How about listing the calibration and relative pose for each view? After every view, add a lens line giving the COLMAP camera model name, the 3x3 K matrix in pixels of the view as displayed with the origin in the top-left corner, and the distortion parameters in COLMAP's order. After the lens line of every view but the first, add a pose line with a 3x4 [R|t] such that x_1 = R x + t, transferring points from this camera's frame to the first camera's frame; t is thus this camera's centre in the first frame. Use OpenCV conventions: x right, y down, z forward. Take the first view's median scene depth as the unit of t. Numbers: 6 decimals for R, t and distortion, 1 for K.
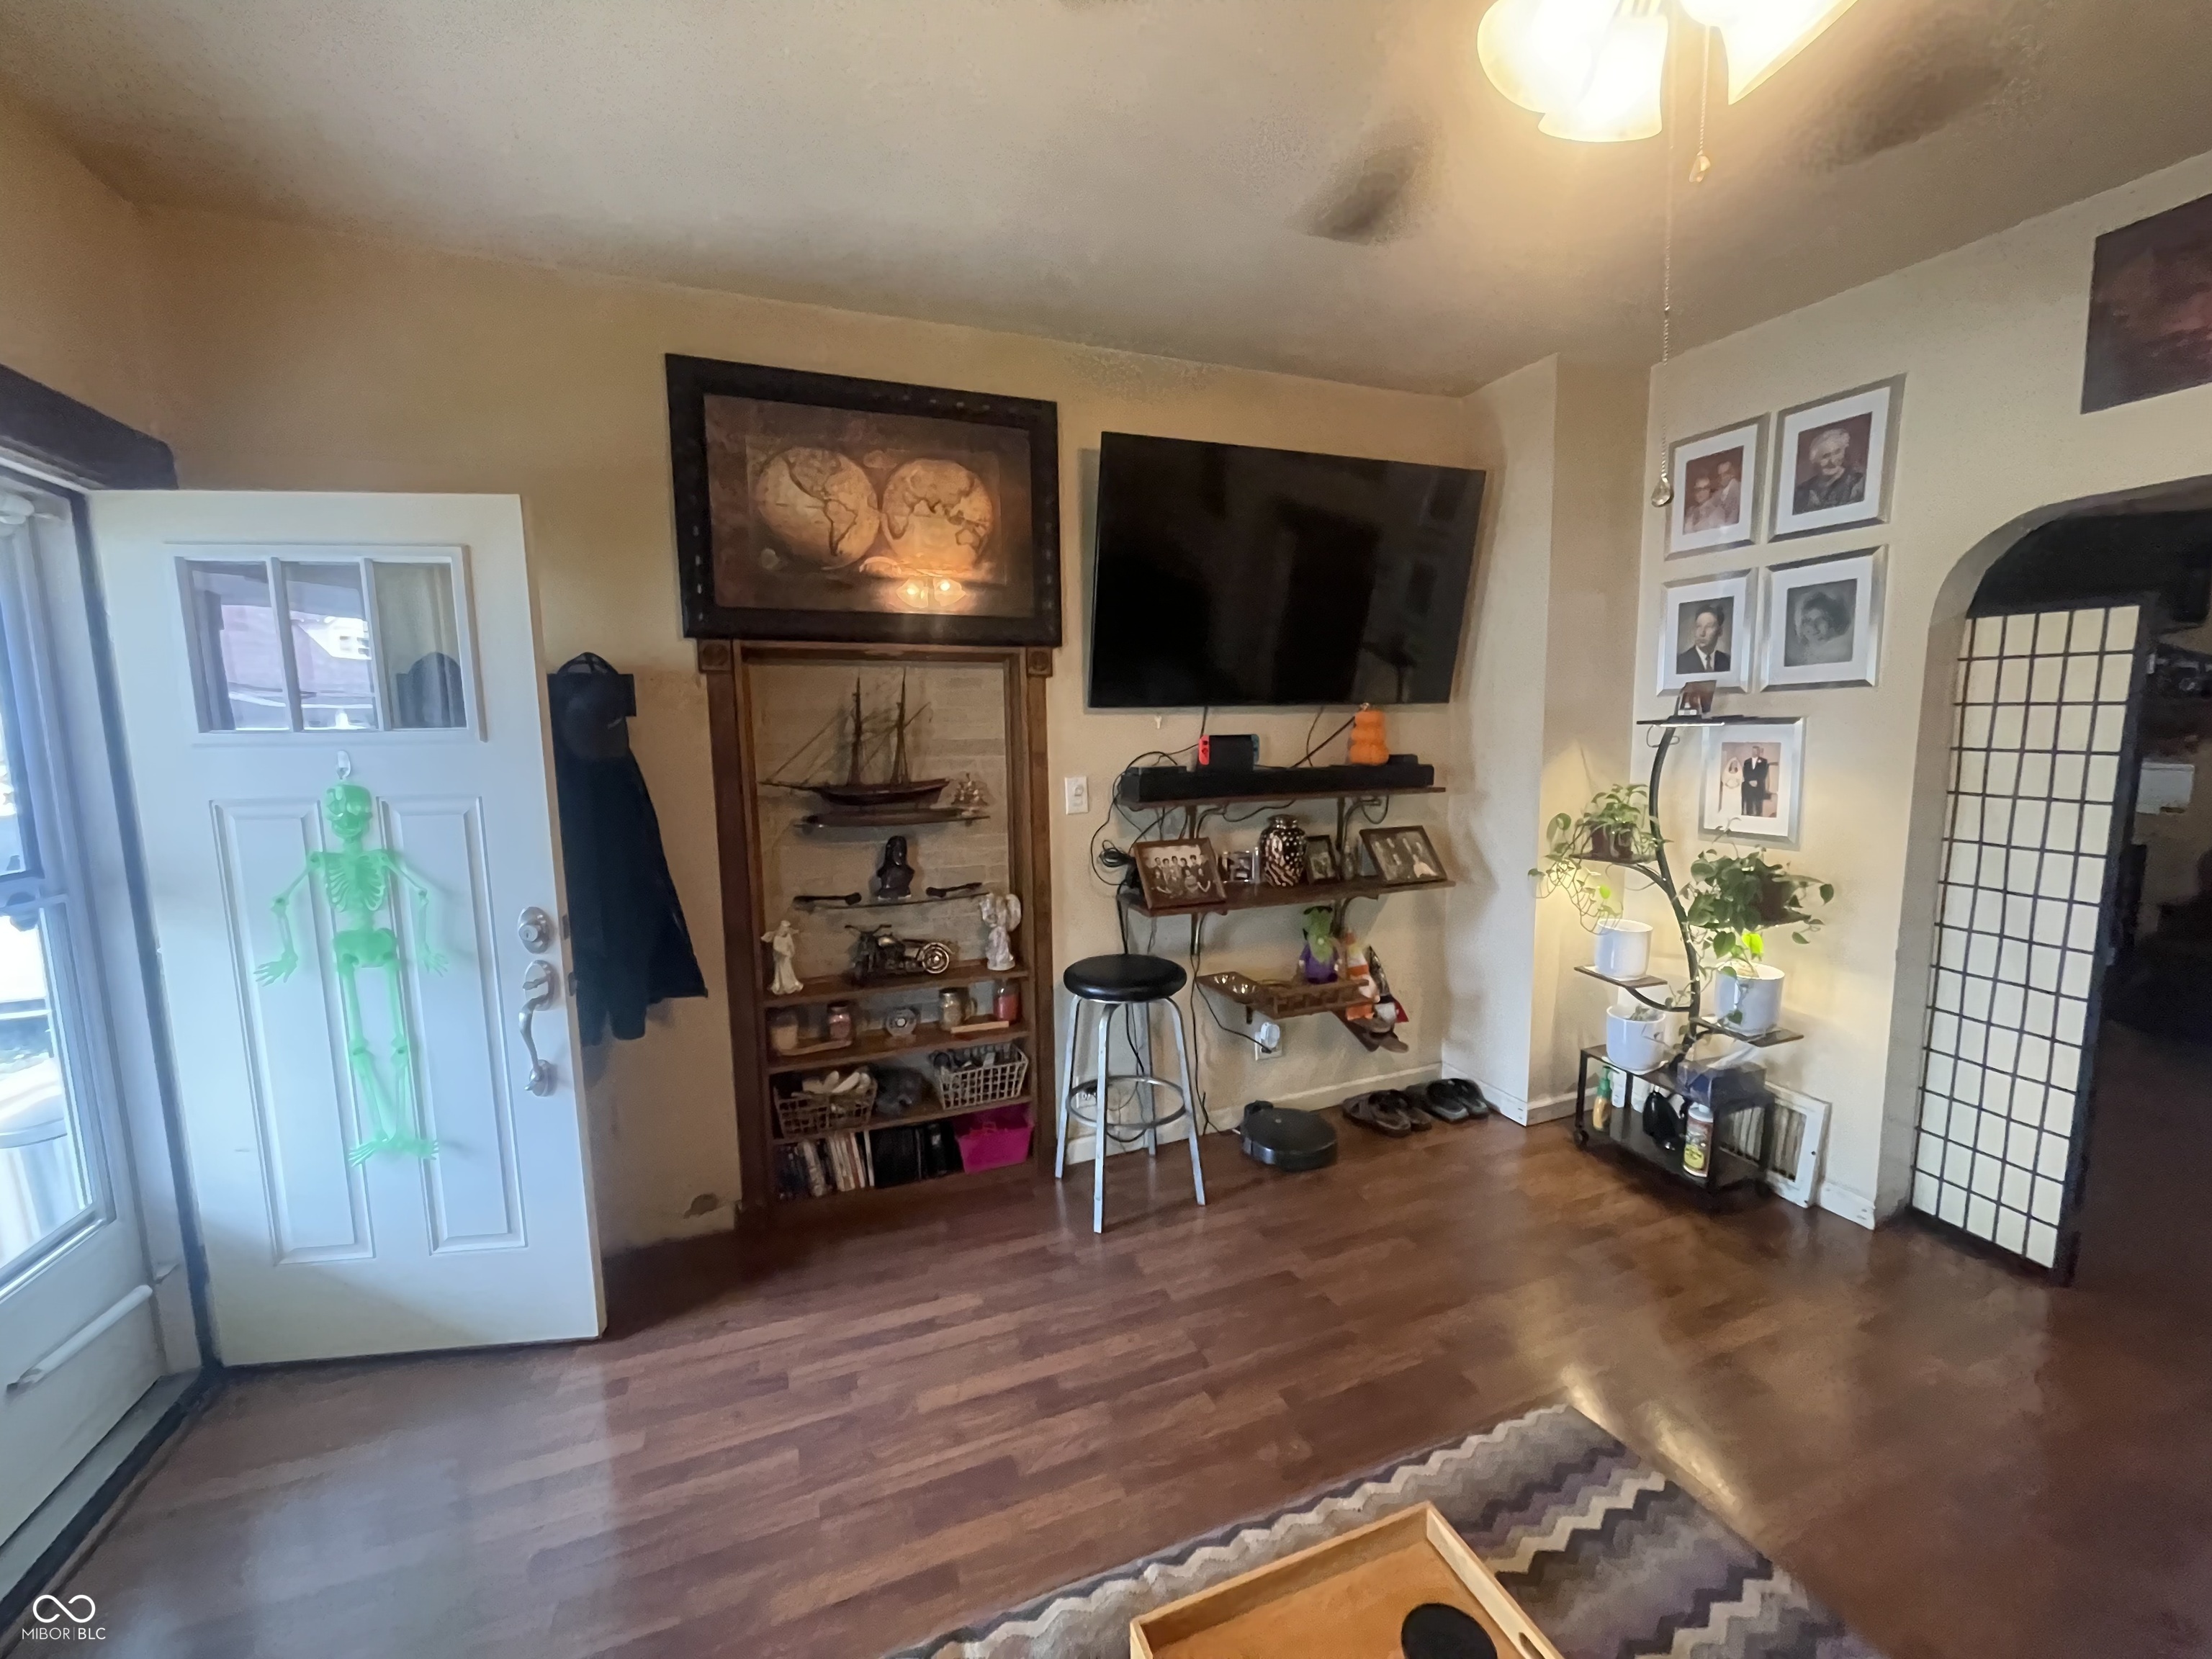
lens RADIAL K [[887.5, 0, 1111.2], [0, 887.5, 832.7], [0, 0, 1]] dist [-0.001215, -0.000551]
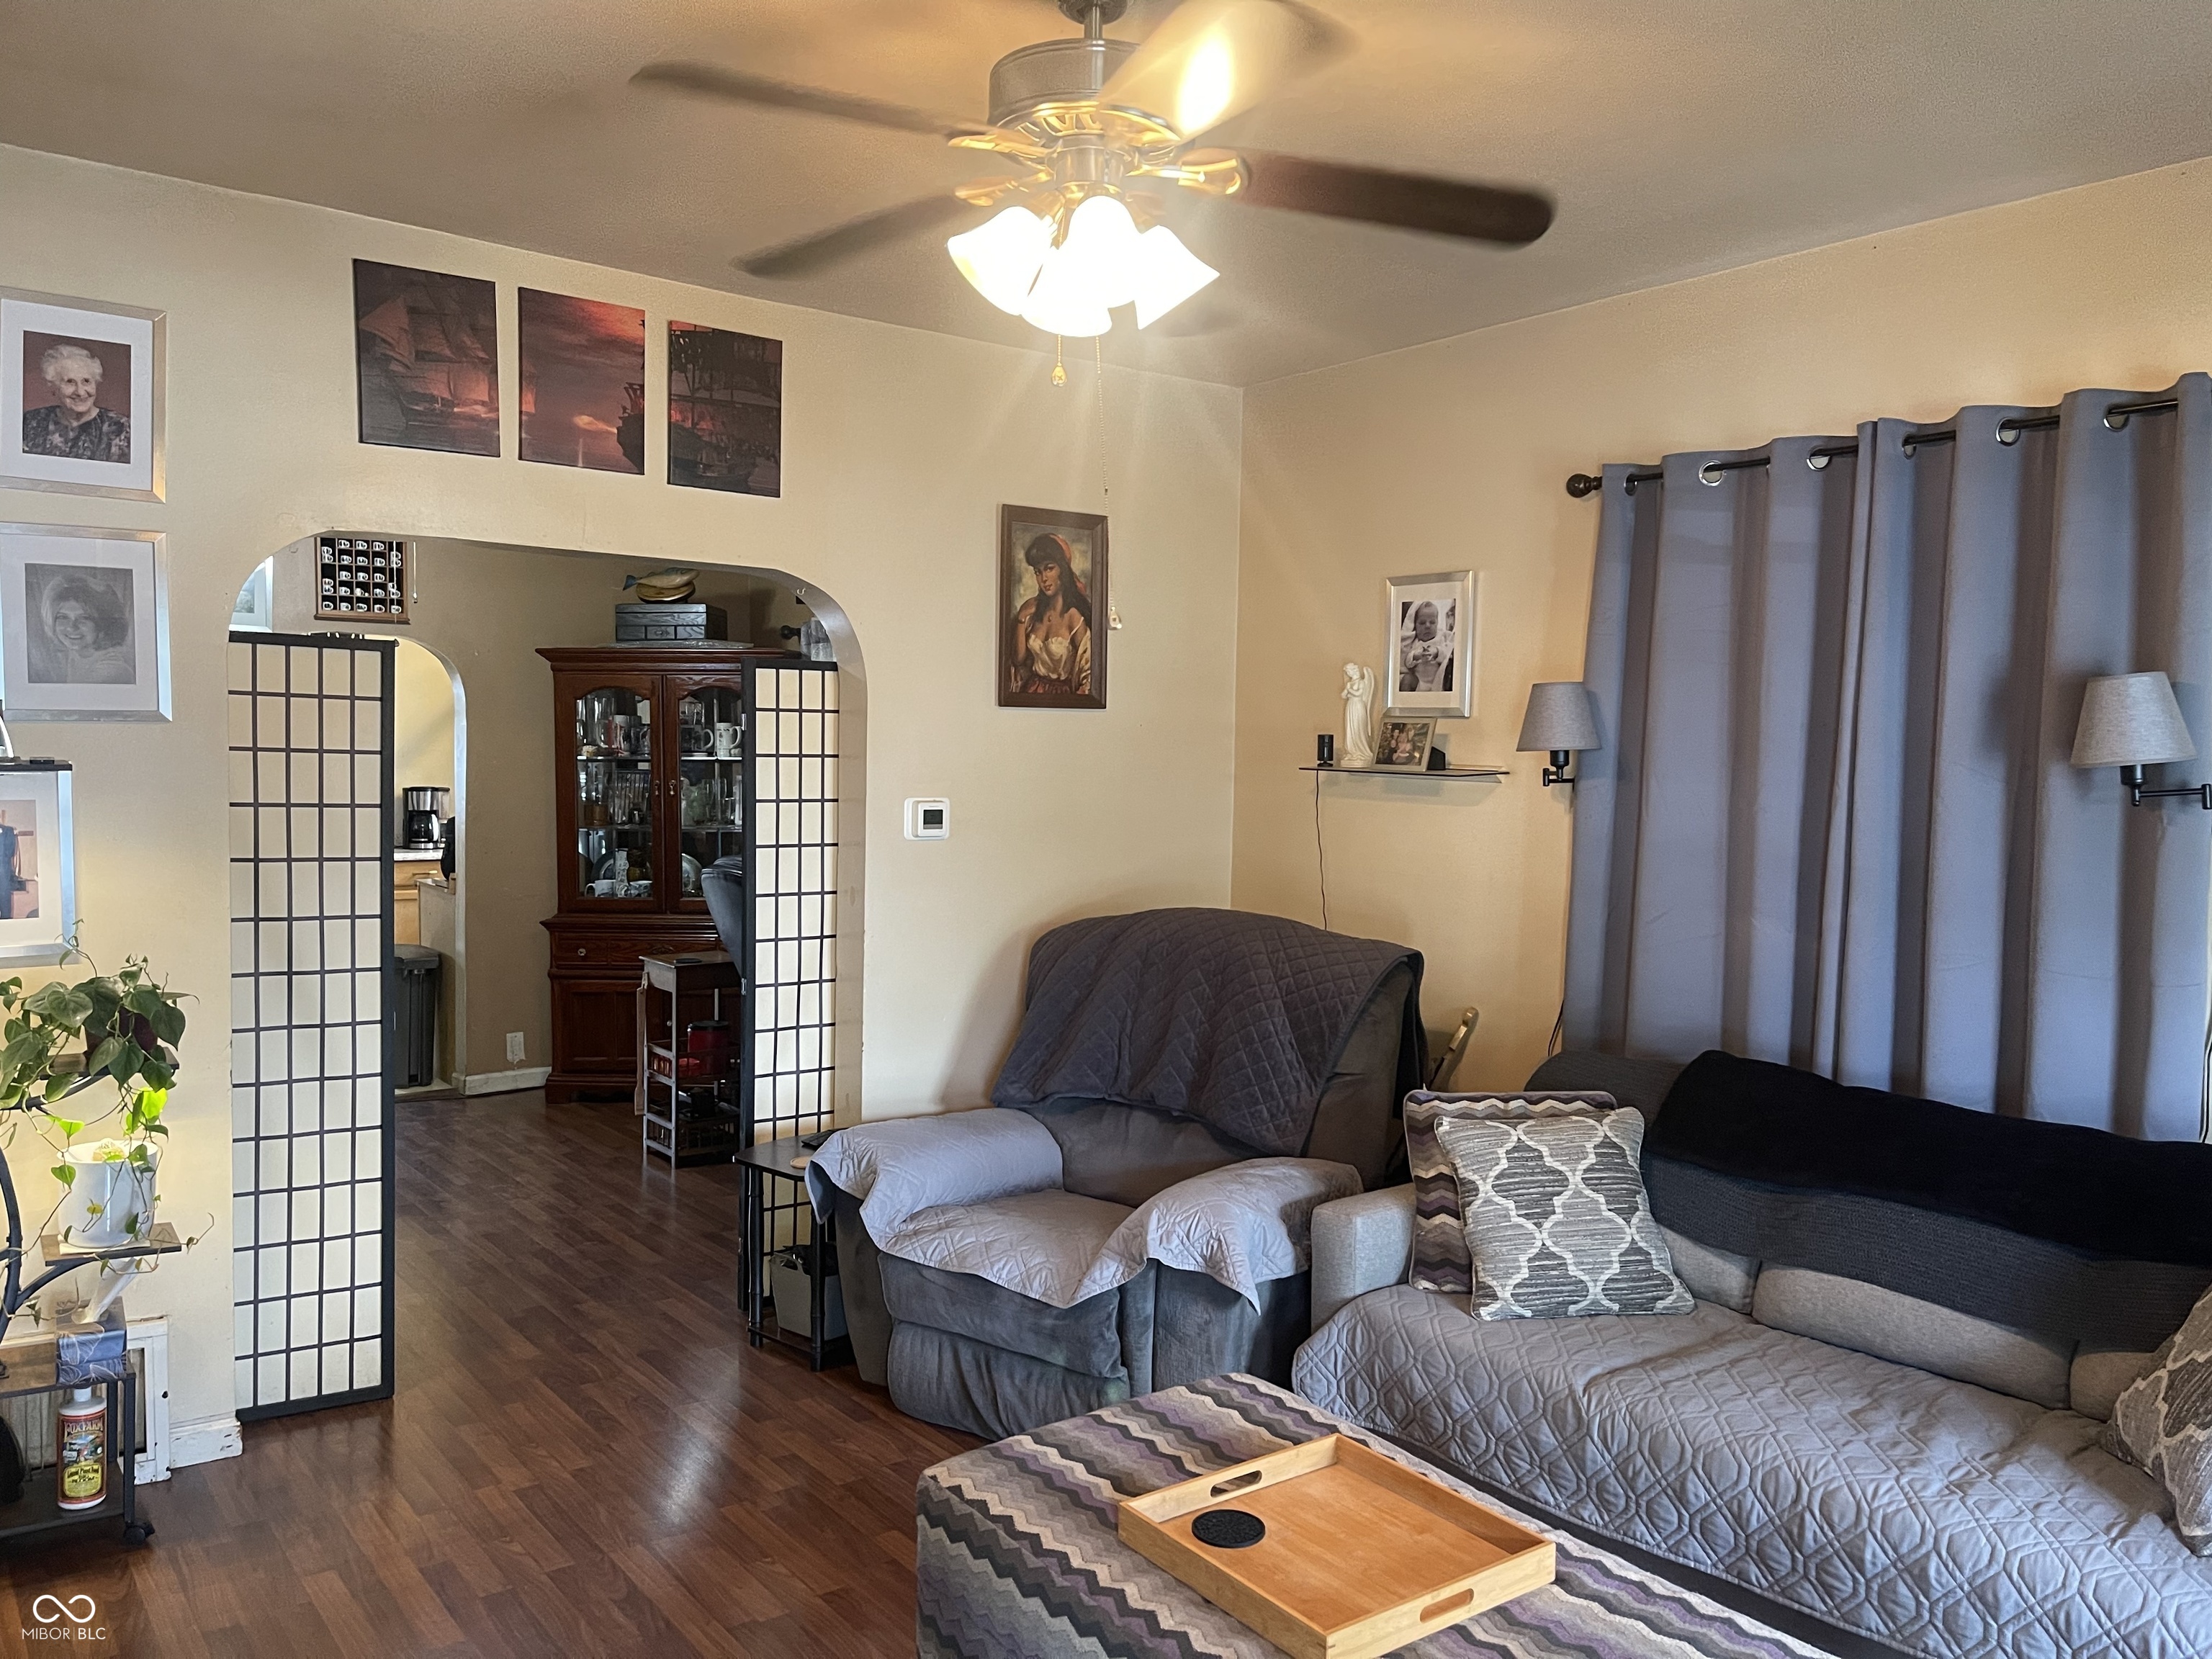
lens RADIAL K [[1665.9, 0, 1105.4], [0, 1665.9, 838.8], [0, 0, 1]] dist [0.070338, -0.099436]
pose [[-0.264993, -0.035351, 0.963602, -0.655369], [0.100925, 0.992822, 0.064177, -0.078111], [-0.958954, 0.114258, -0.259523, 0.604537]]
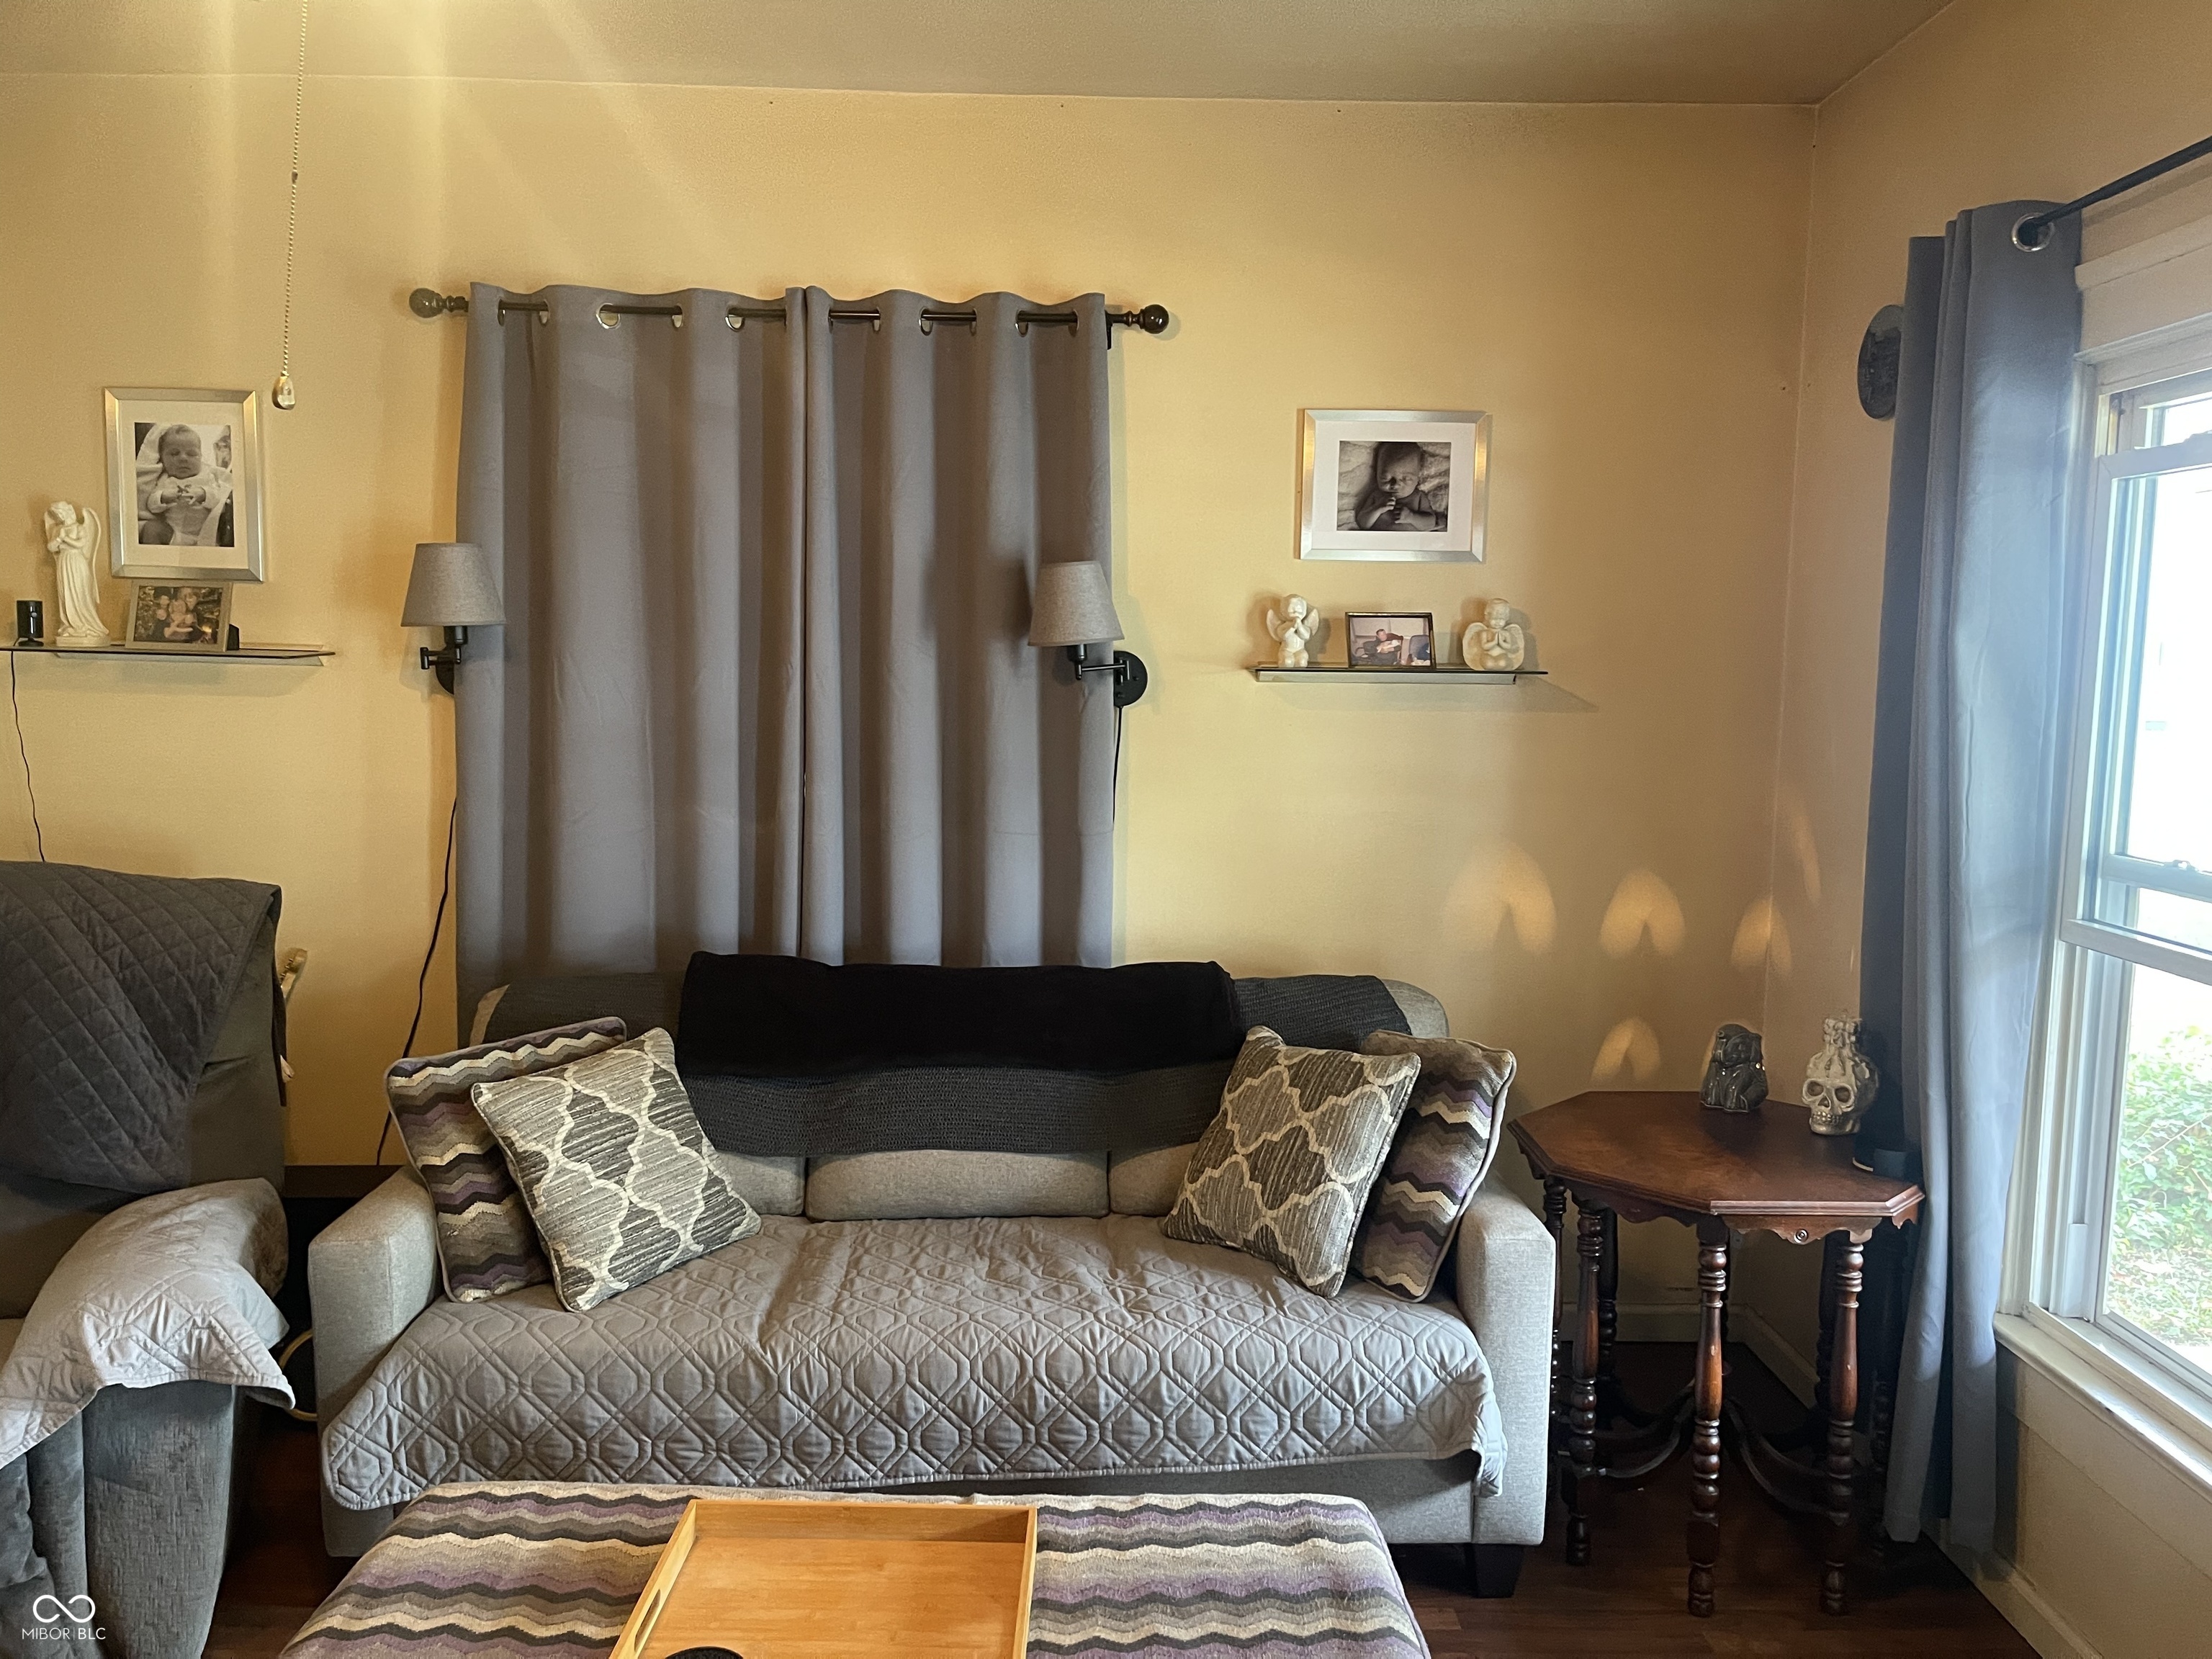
lens RADIAL K [[1665.9, 0, 1105.4], [0, 1665.9, 838.8], [0, 0, 1]] dist [0.070338, -0.099436]
pose [[-0.934993, -0.030753, 0.353330, -0.214296], [0.046729, 0.976867, 0.208681, -0.102919], [-0.351574, 0.211626, -0.911927, 0.822455]]
